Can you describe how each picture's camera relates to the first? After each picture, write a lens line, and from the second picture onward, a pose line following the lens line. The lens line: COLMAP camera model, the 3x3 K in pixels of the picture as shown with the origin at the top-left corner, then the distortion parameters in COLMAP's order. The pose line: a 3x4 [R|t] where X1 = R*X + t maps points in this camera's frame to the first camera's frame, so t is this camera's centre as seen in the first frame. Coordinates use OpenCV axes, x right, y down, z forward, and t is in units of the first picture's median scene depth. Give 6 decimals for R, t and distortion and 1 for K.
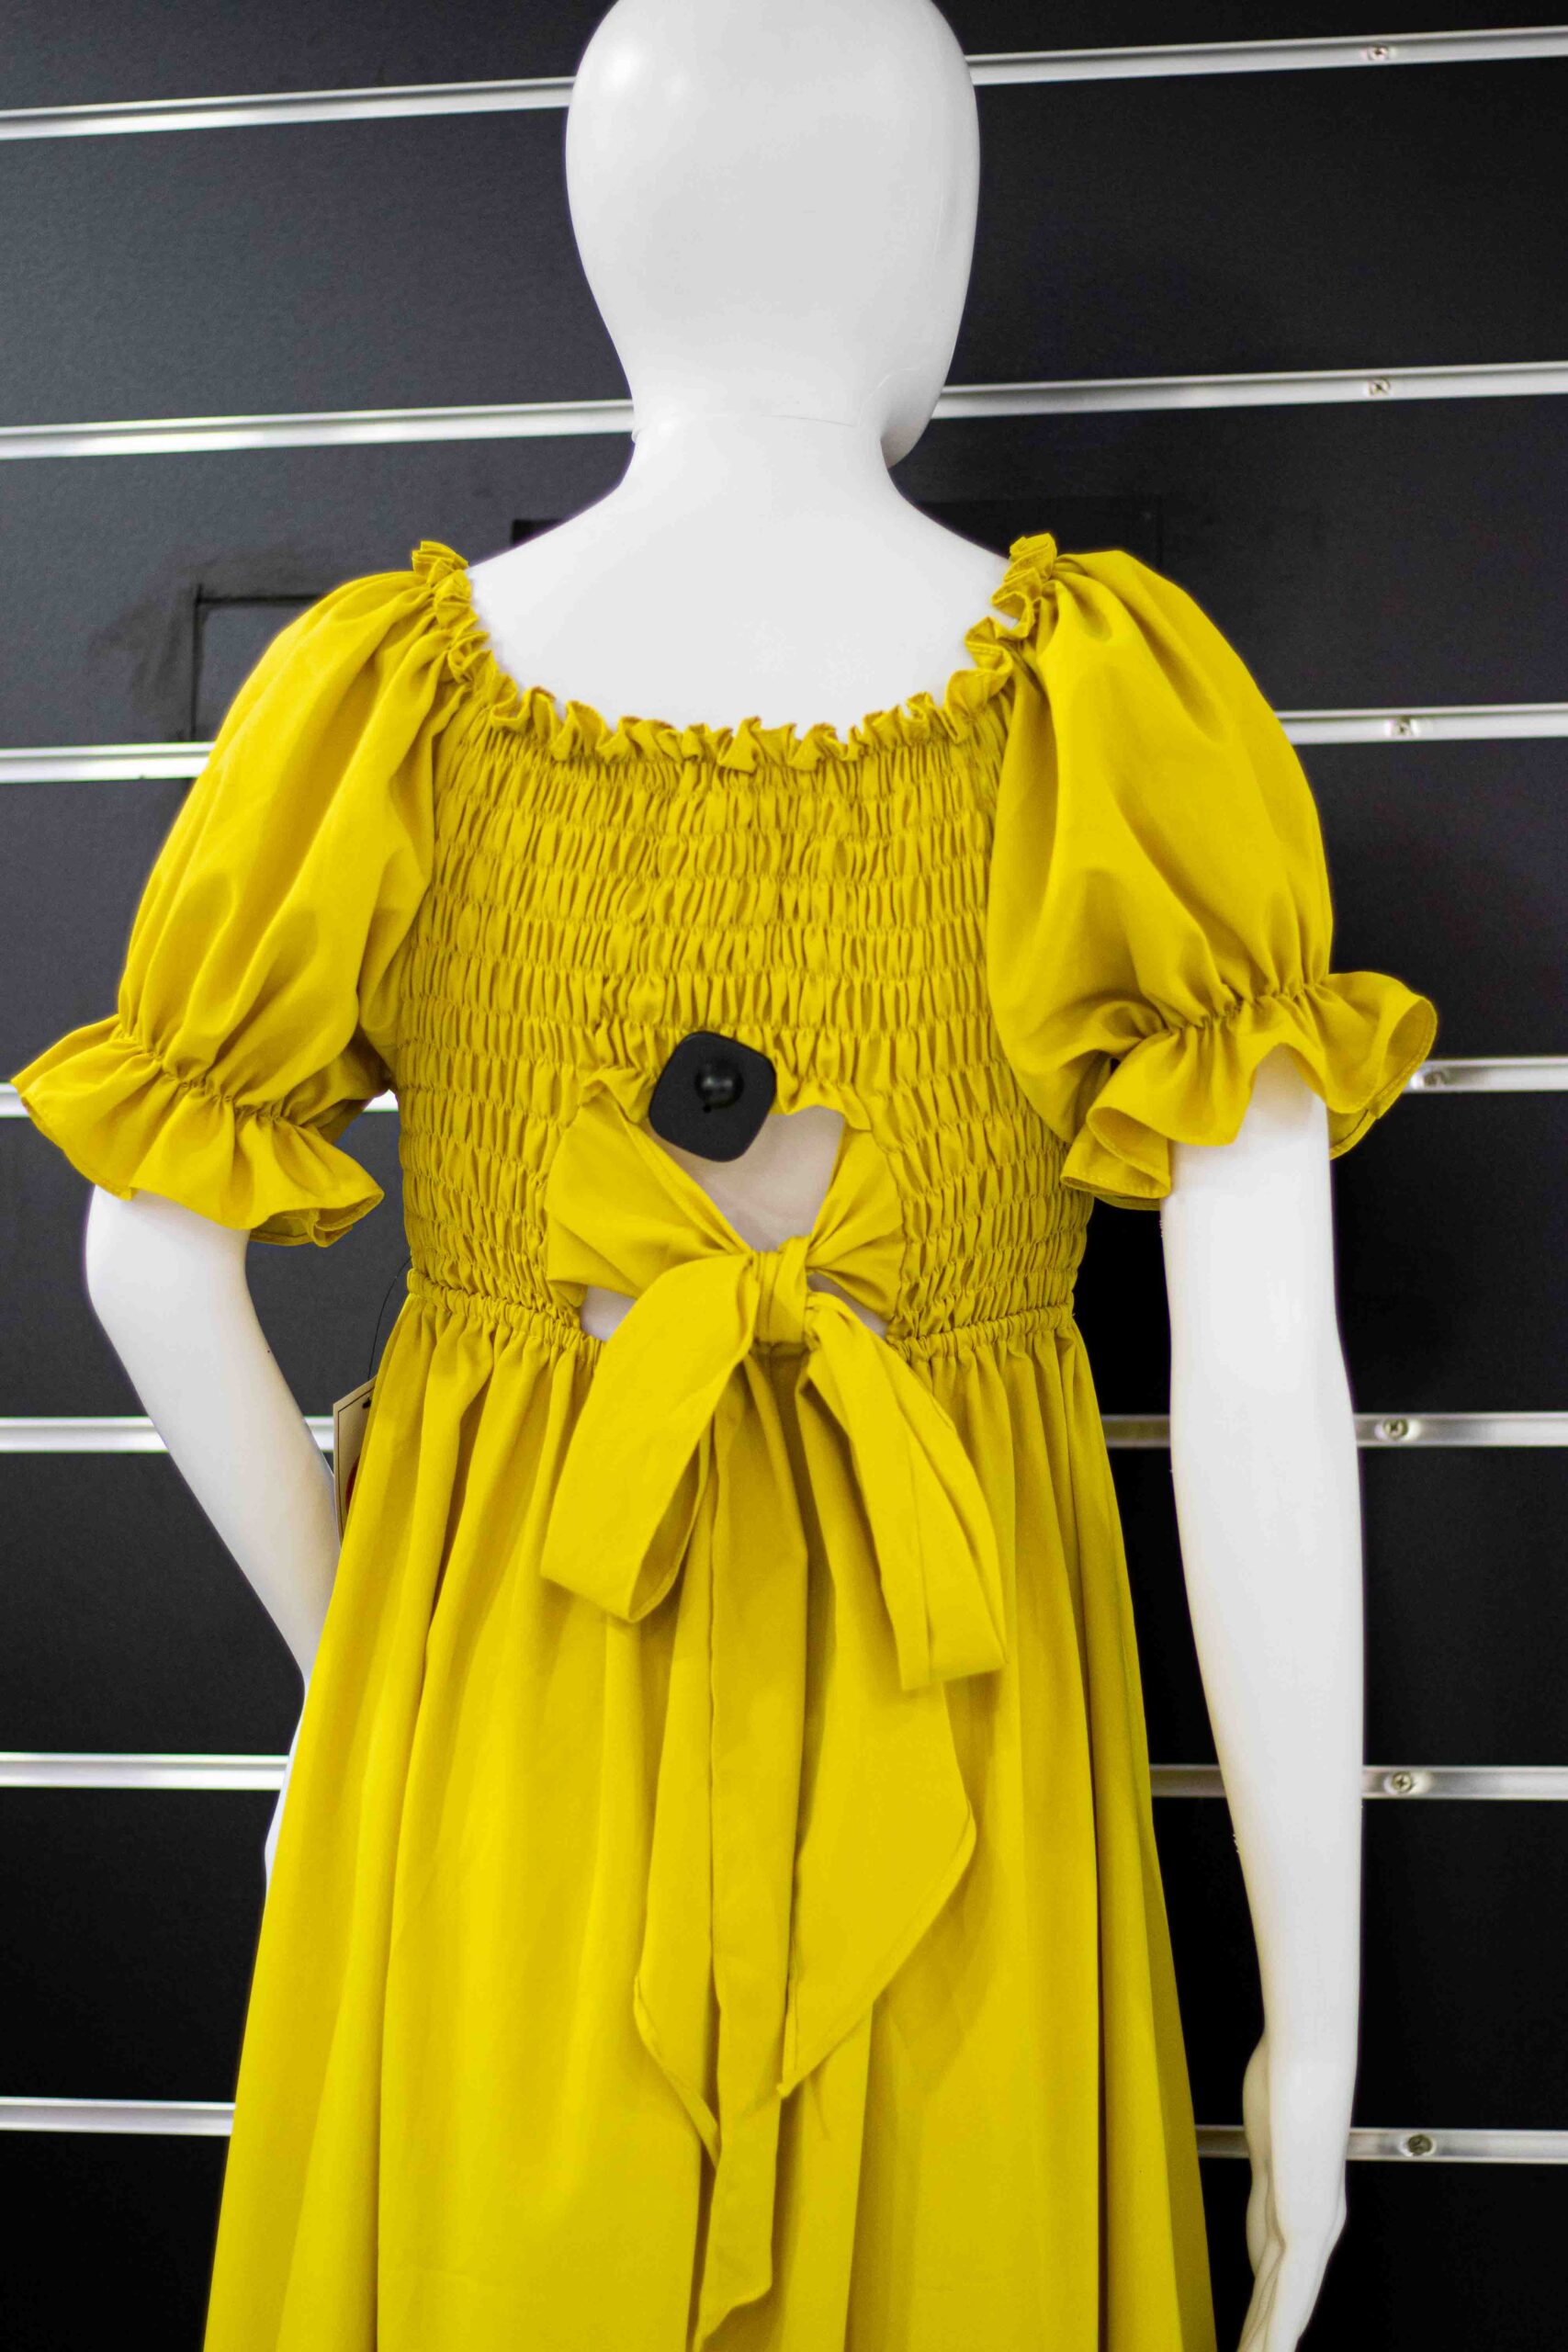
lens RADIAL K [[5702.4, 0, 784.0], [0, 5702.4, 1176.0], [0, 0, 1]] dist [-0.077656, 0.446805]
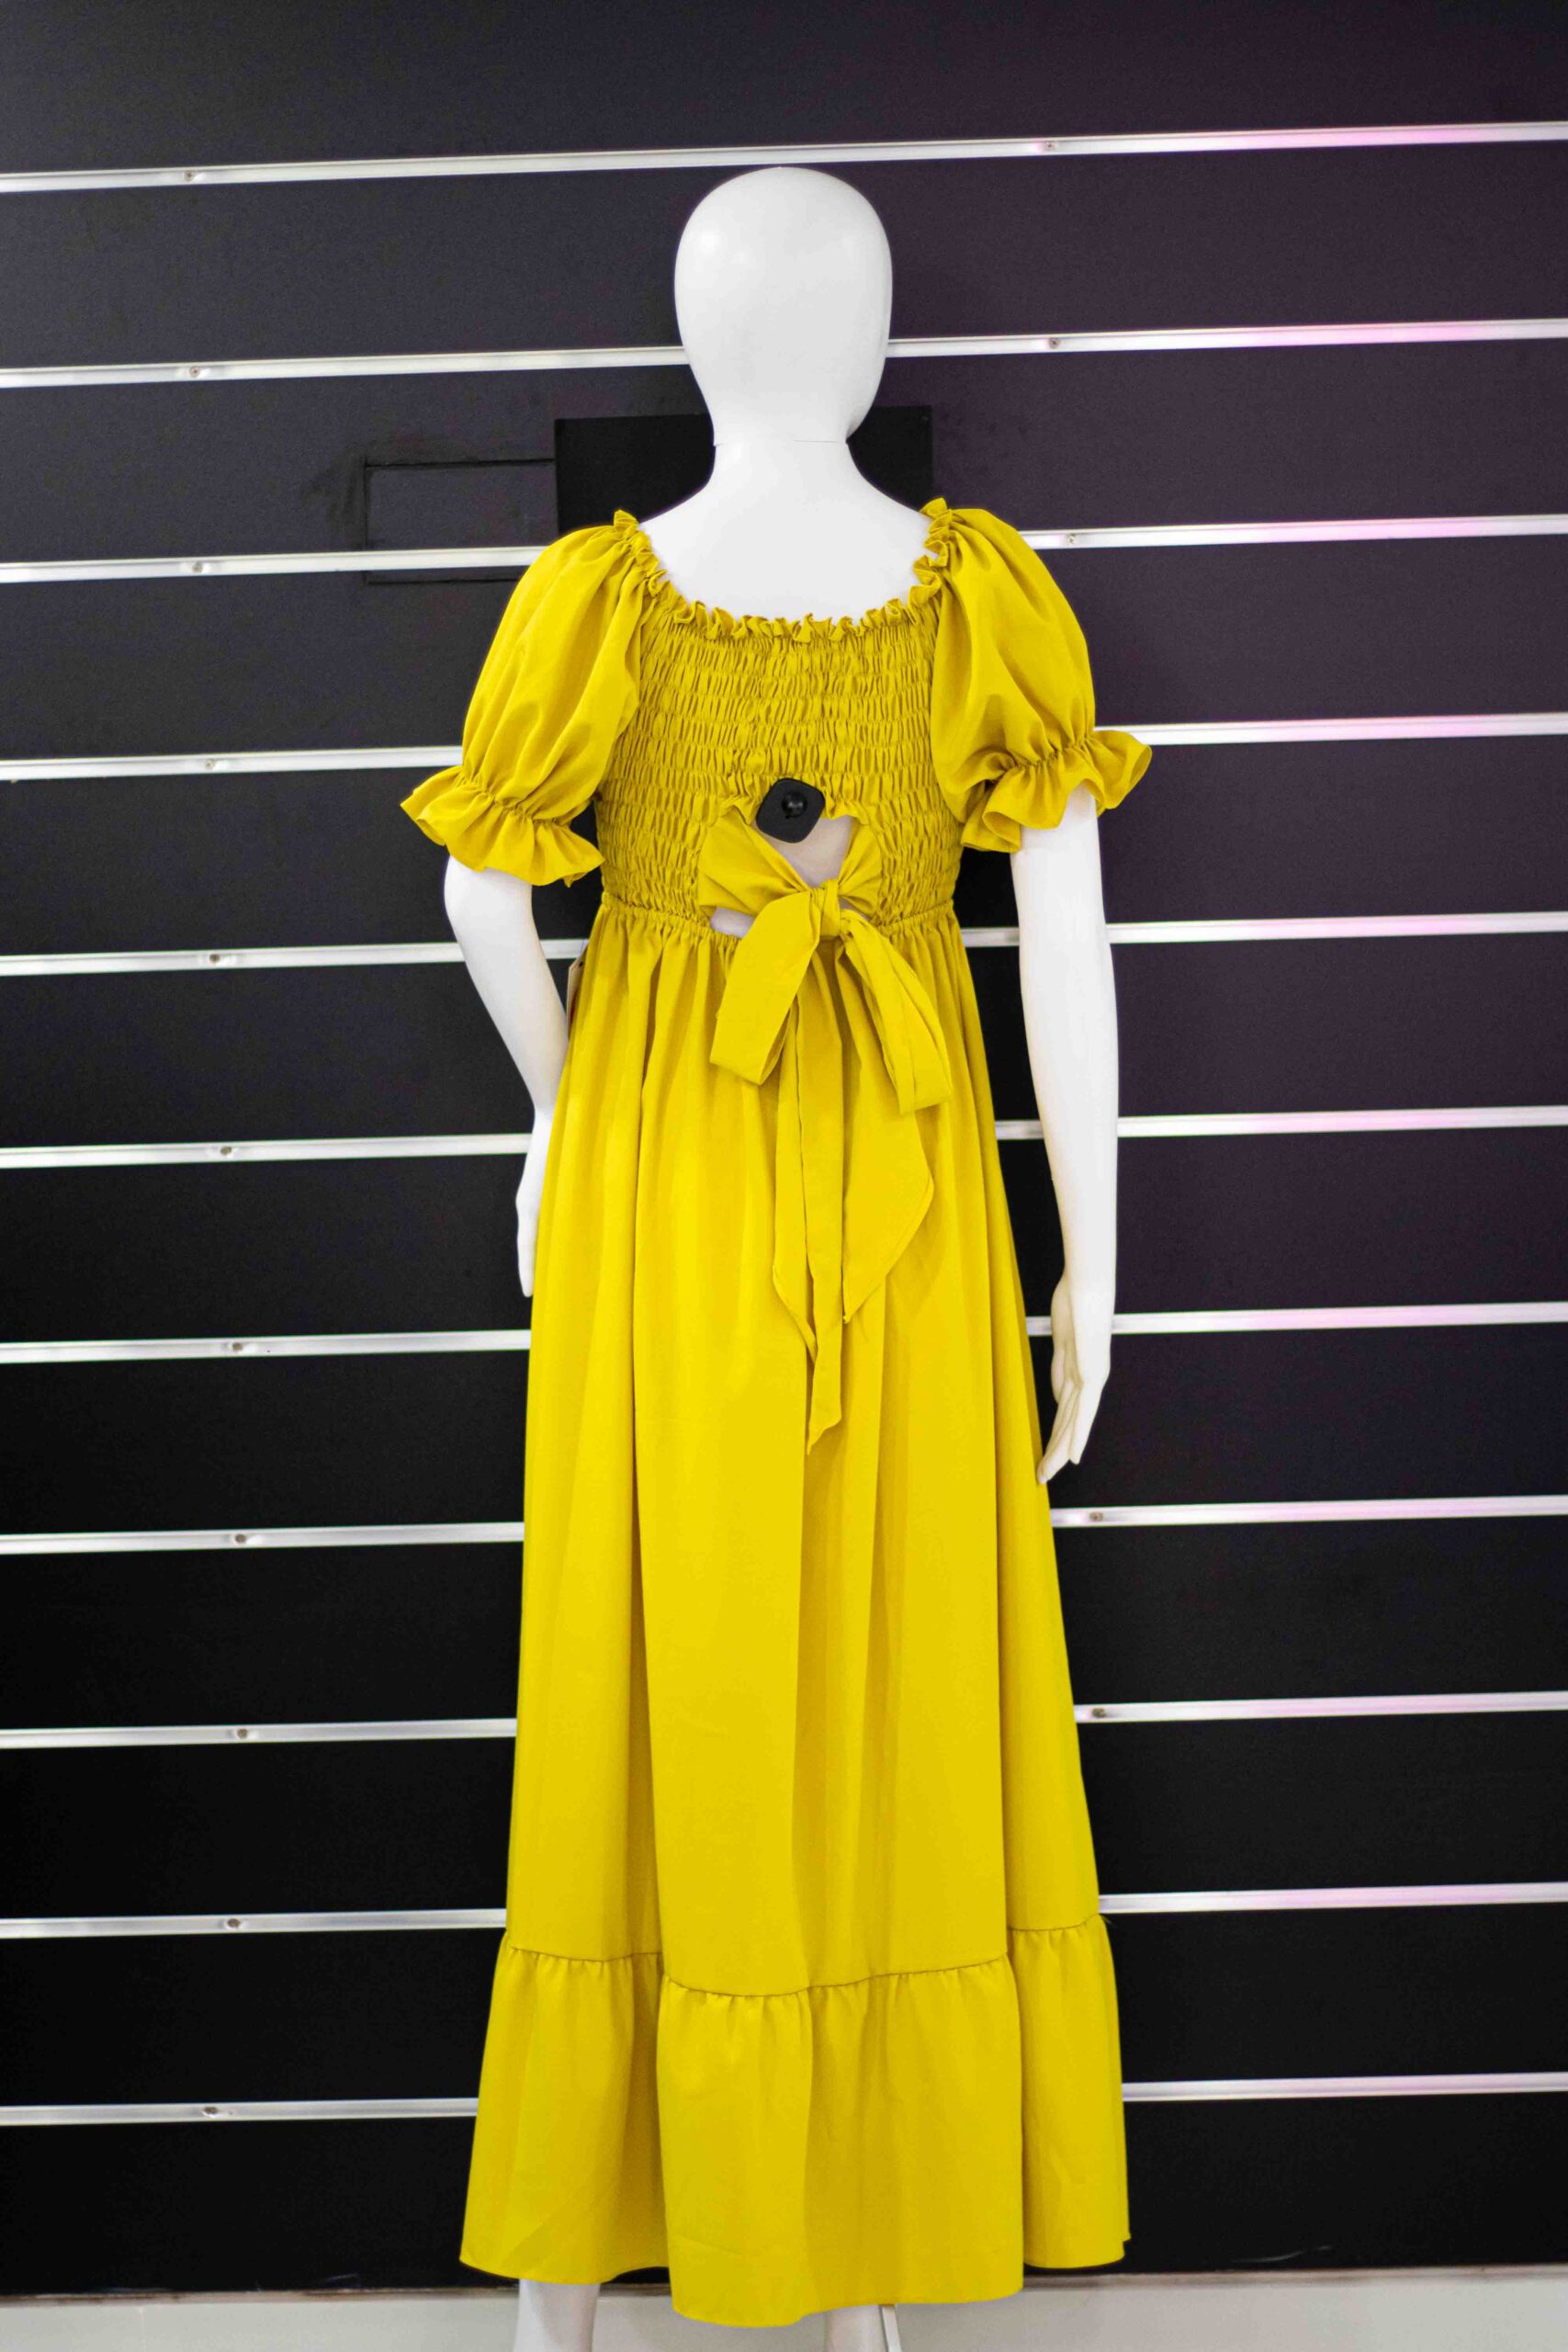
lens RADIAL K [[5702.4, 0, 784.0], [0, 5702.4, 1176.0], [0, 0, 1]] dist [-0.077656, 0.446805]
pose [[0.983862, -0.045525, 0.173041, -0.353023], [0.017993, 0.987362, 0.157458, -0.195045], [-0.178022, -0.151803, 0.972247, -0.889132]]
